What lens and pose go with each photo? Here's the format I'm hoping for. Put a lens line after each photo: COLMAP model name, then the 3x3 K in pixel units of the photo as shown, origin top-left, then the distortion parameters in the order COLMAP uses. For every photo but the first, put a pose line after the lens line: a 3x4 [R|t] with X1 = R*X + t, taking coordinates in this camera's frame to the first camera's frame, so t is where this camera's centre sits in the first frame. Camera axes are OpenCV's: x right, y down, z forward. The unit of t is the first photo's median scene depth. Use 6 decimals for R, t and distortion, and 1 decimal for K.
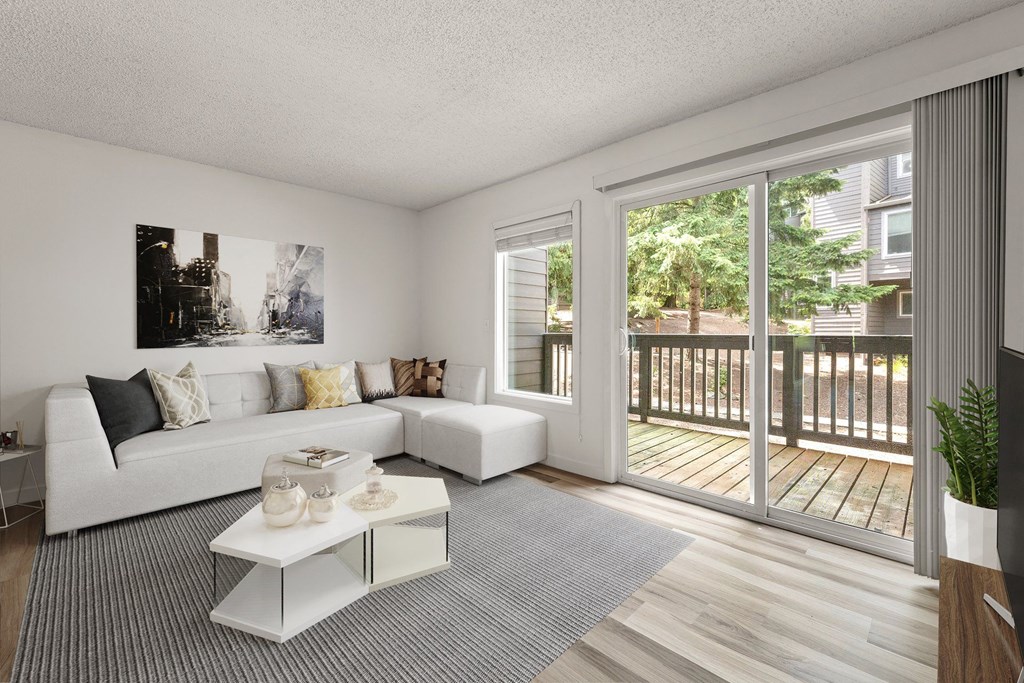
lens RADIAL K [[427.4, 0, 515.9], [0, 427.4, 330.0], [0, 0, 1]] dist [0.000952, 0.000107]
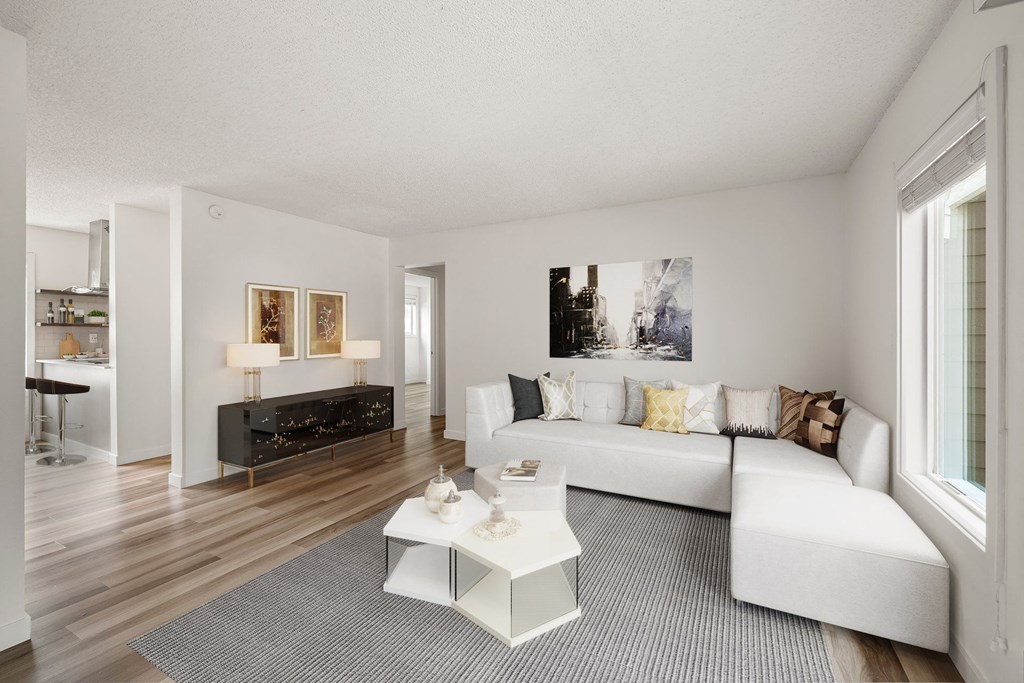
lens RADIAL K [[427.4, 0, 515.9], [0, 427.4, 330.0], [0, 0, 1]] dist [0.000952, 0.000107]
pose [[0.288286, -0.001136, -0.957544, 0.369332], [-0.002017, 0.999996, -0.001793, -0.037855], [0.957542, 0.002448, 0.288282, 0.429153]]
